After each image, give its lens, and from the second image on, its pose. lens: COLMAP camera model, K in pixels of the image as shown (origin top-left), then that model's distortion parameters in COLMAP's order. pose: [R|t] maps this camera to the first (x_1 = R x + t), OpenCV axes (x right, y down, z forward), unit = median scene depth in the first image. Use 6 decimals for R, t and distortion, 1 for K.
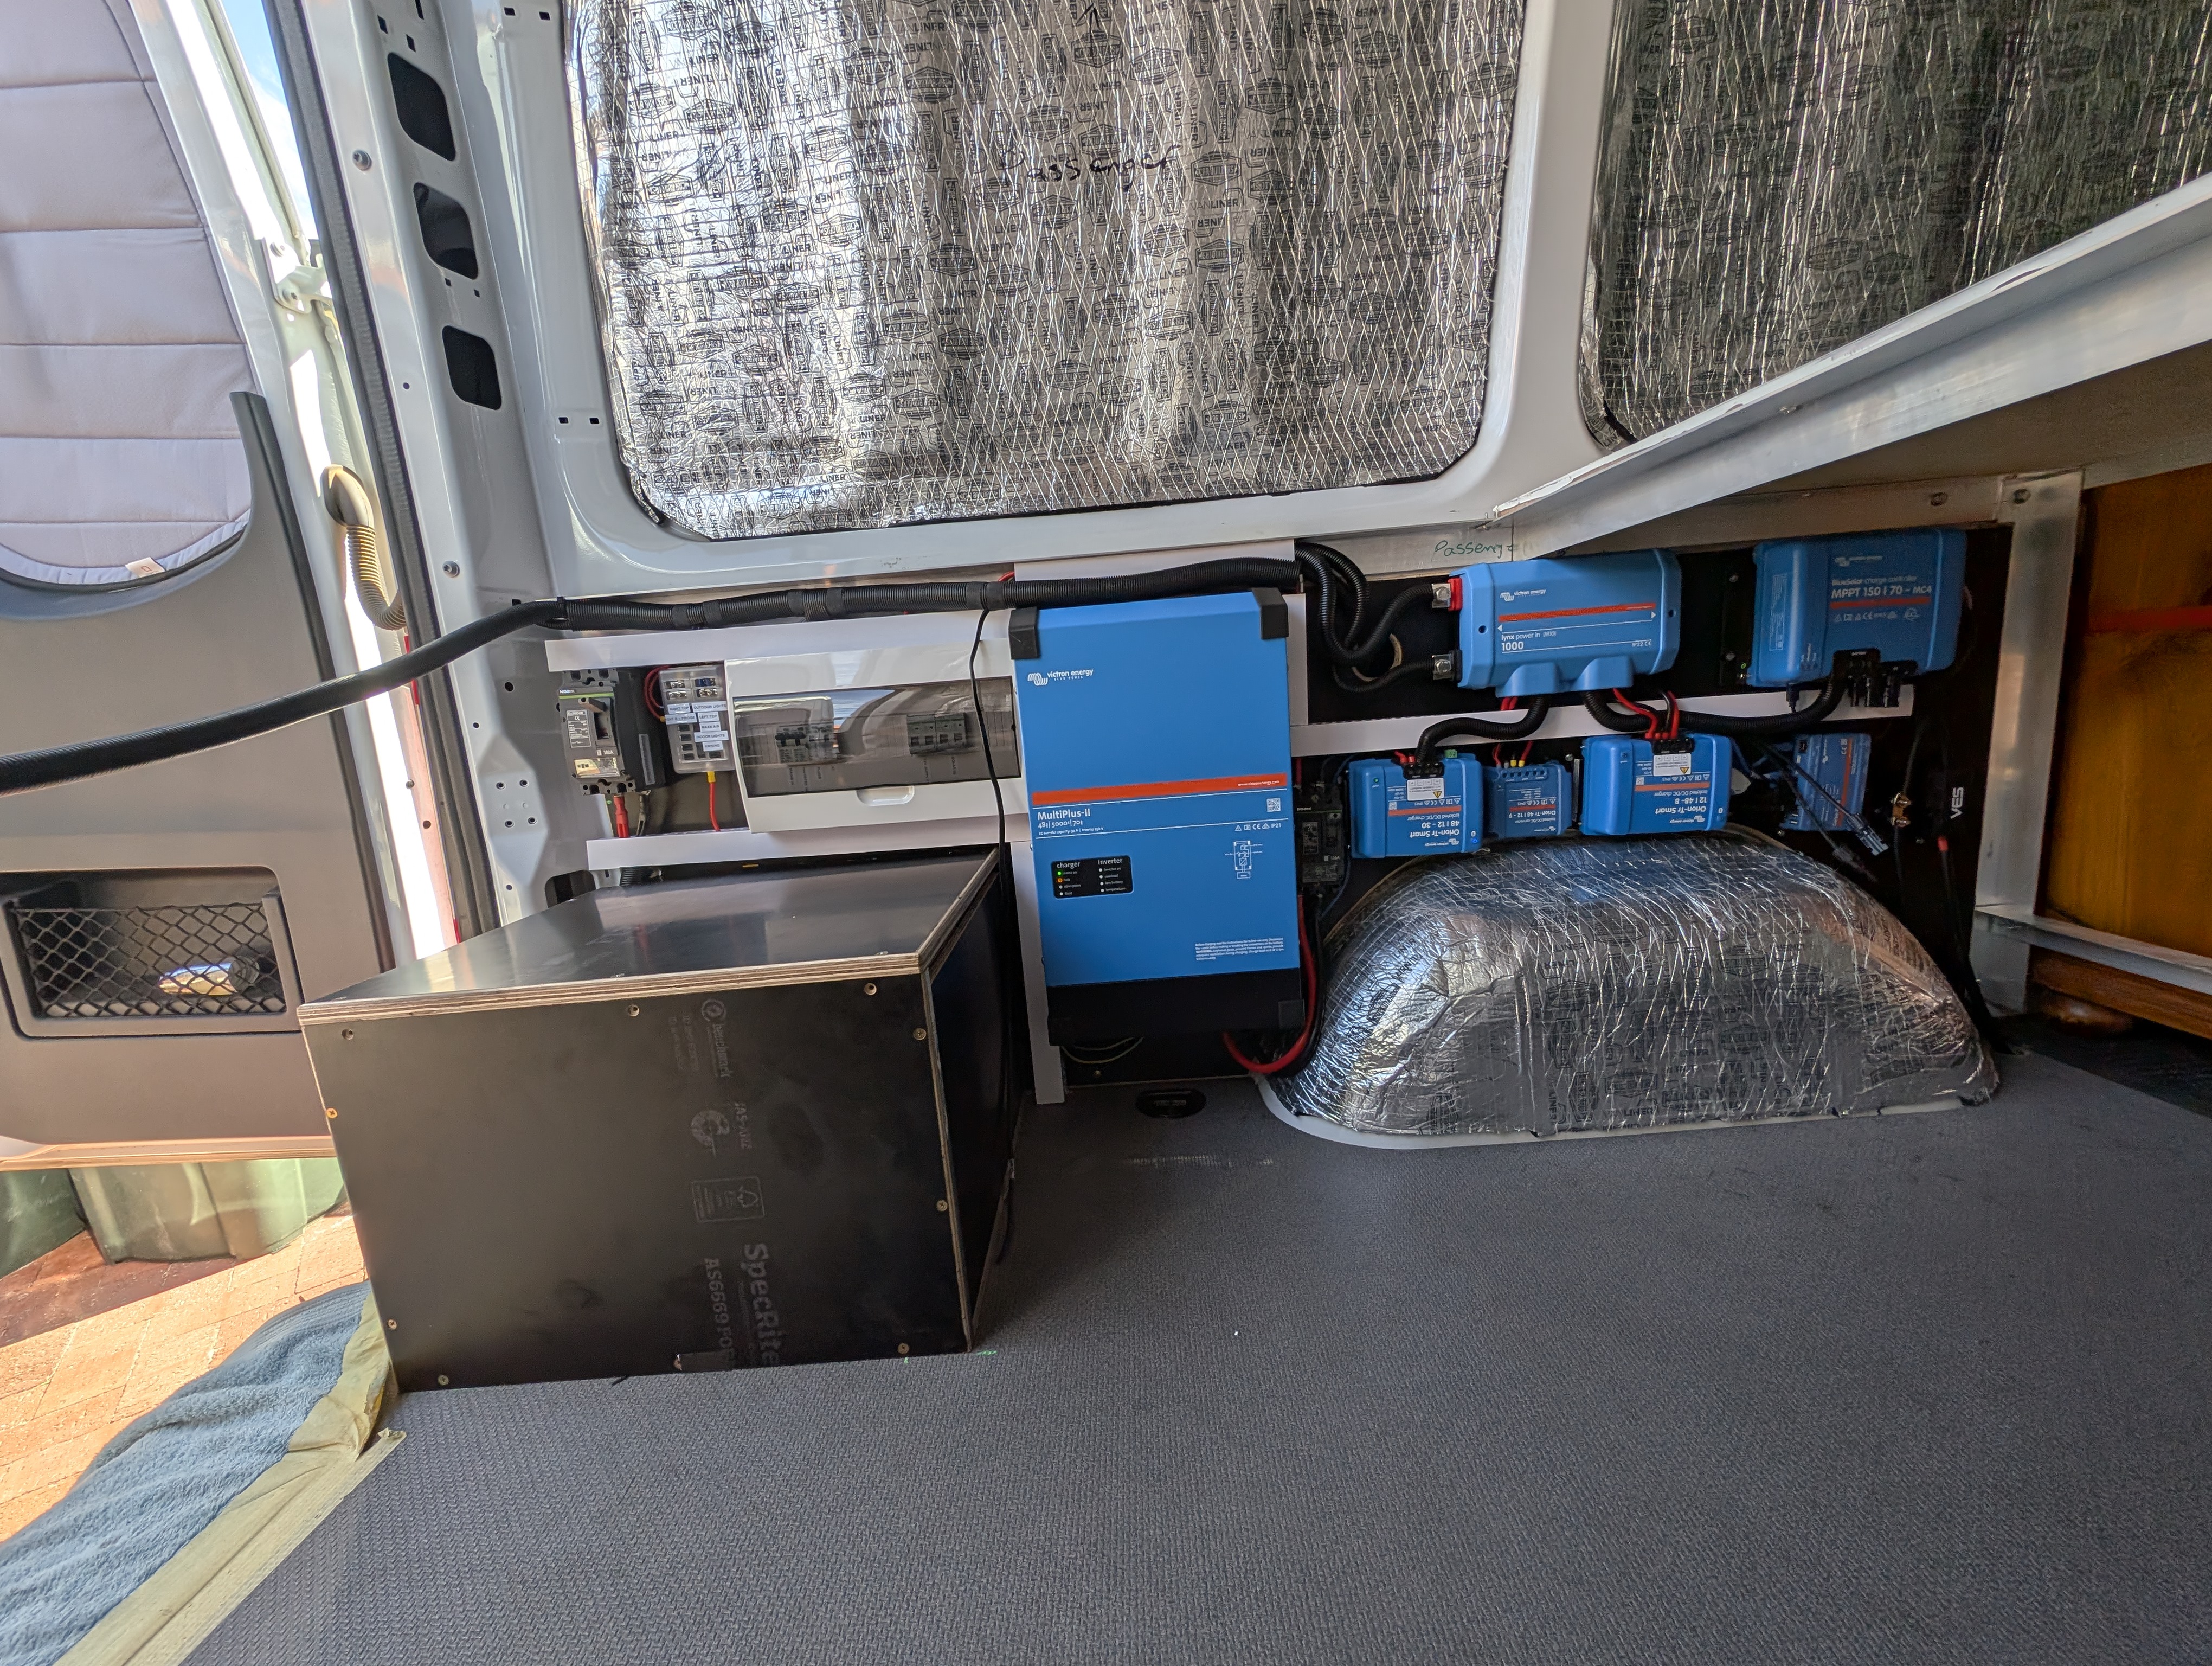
lens RADIAL K [[834.7, 0, 1106.0], [0, 834.7, 833.0], [0, 0, 1]] dist [0.001445, 0.000152]
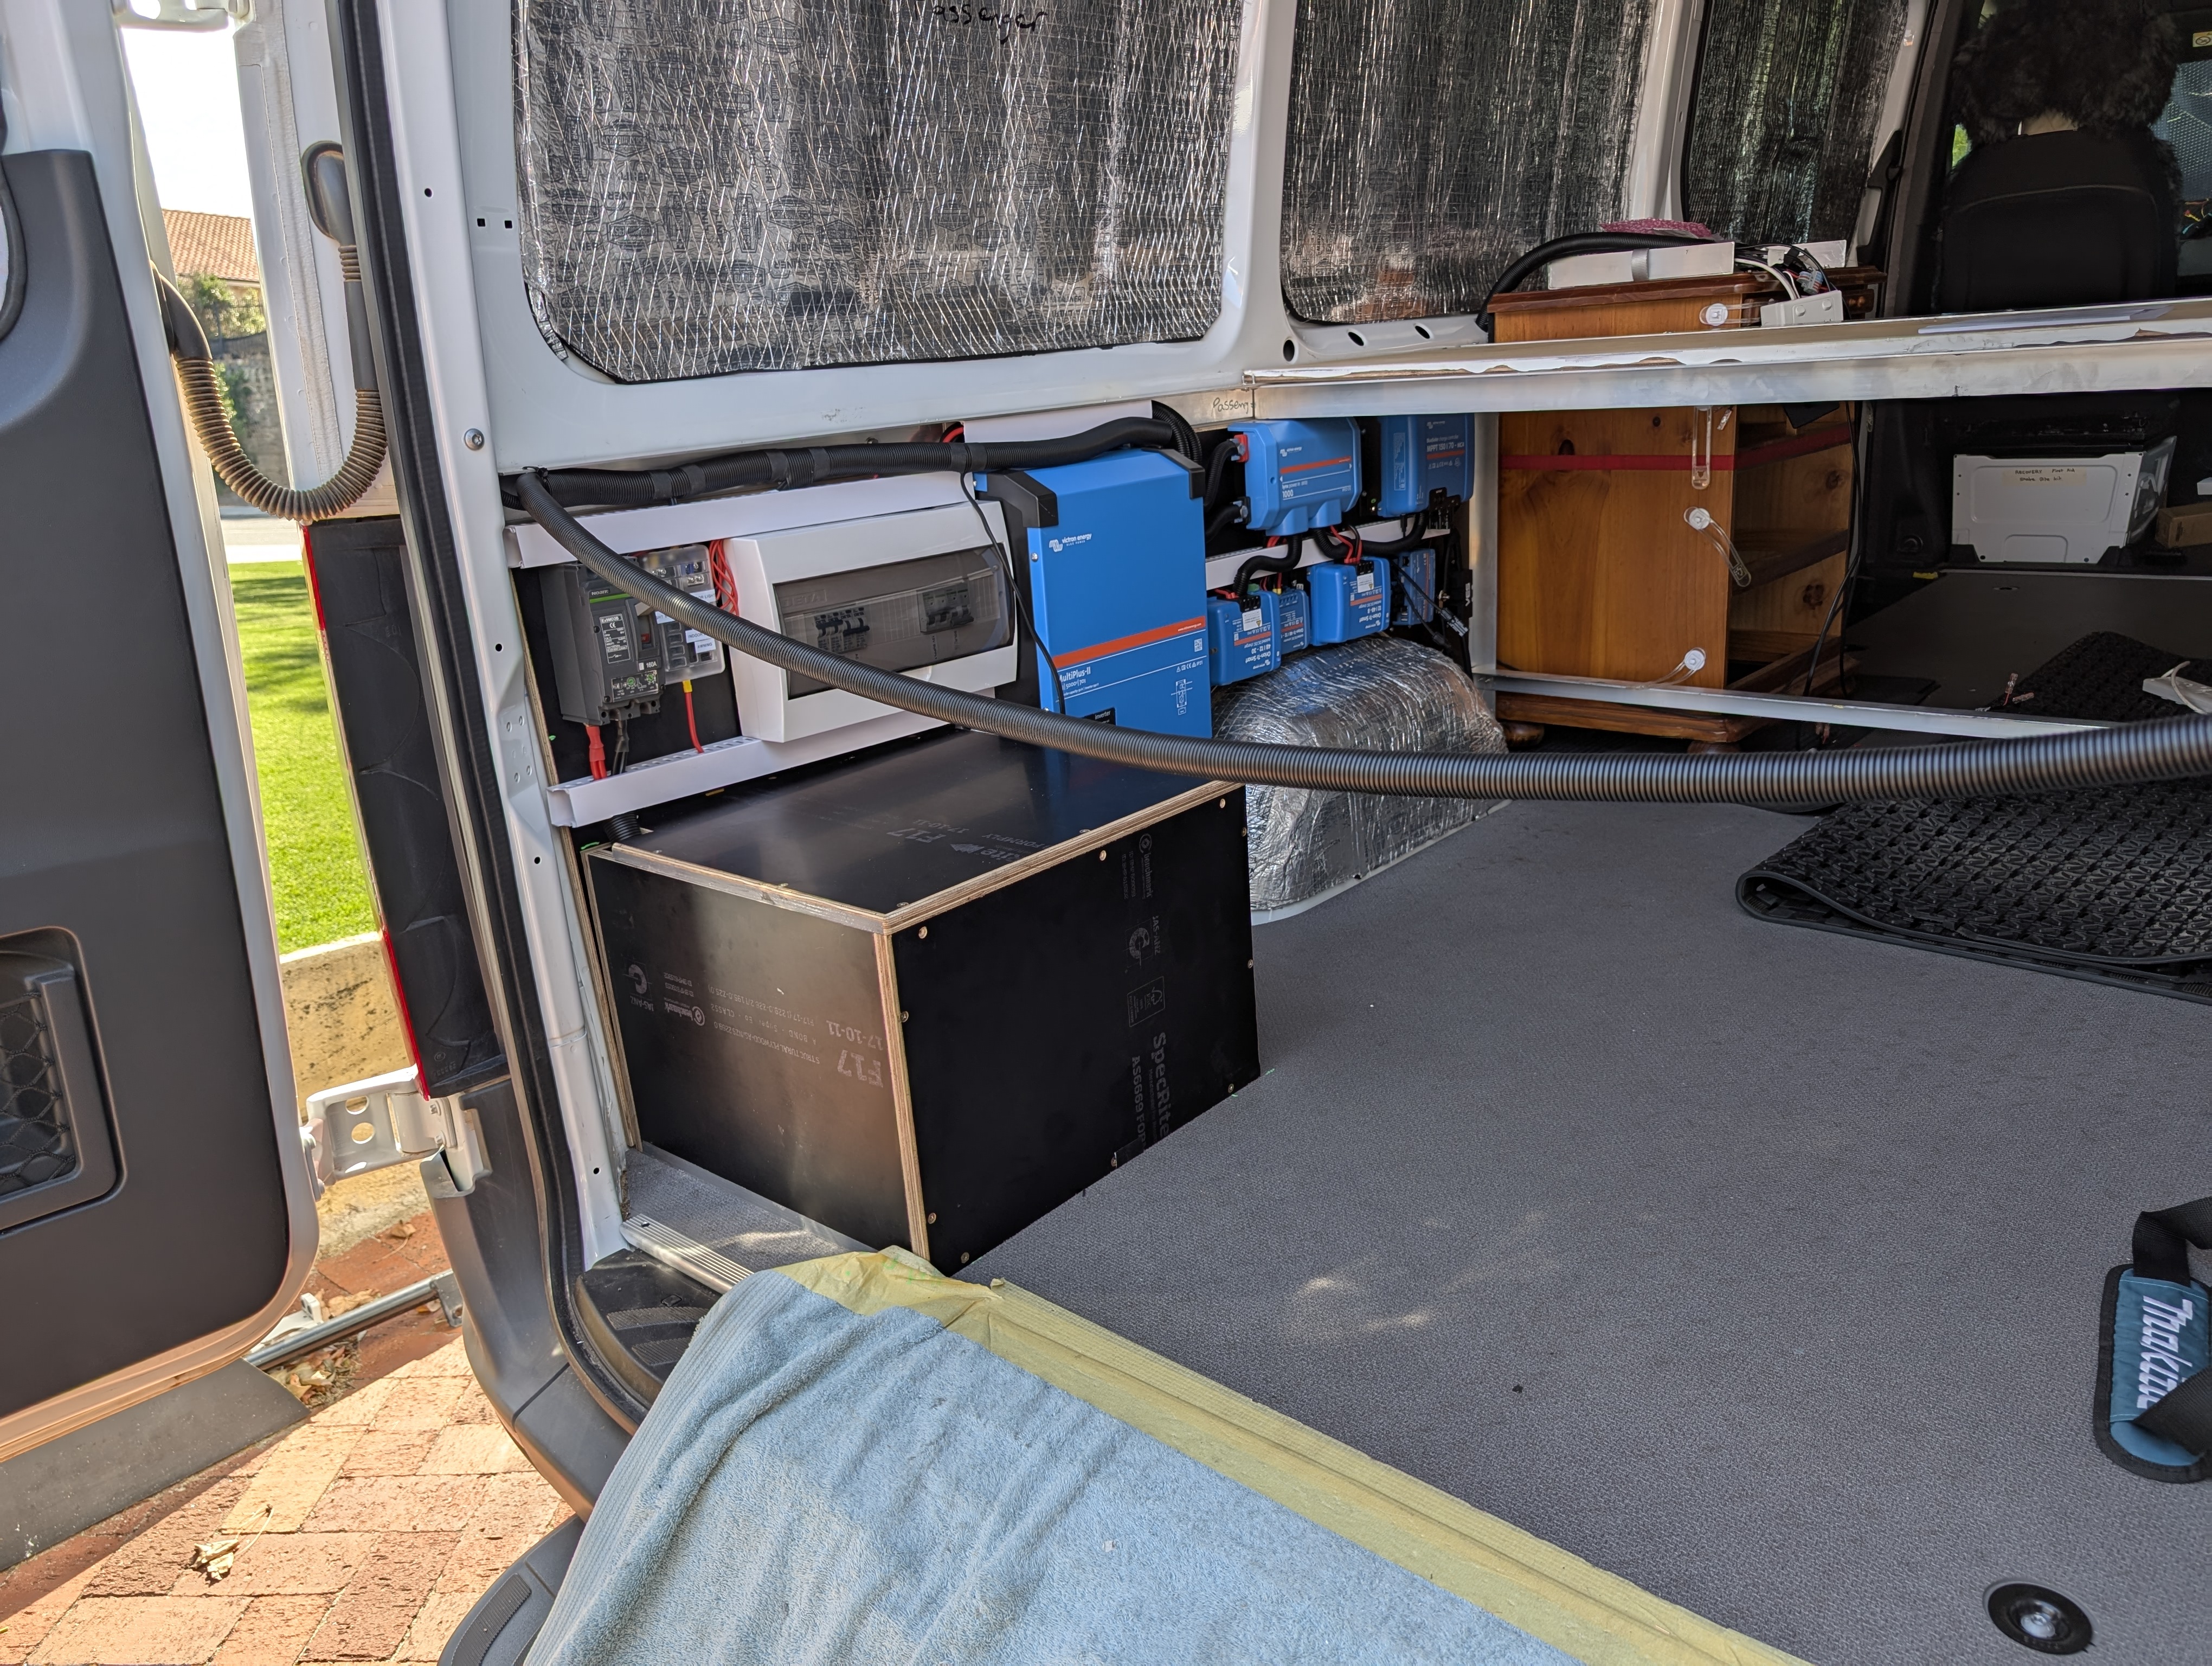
lens RADIAL K [[1518.2, 0, 1106.0], [0, 1518.2, 833.0], [0, 0, 1]] dist [0.035528, -0.072069]
pose [[0.673689, -0.191278, 0.713832, -1.334708], [0.141896, 0.981431, 0.129068, -0.062245], [-0.725265, 0.014338, 0.688321, -0.315406]]
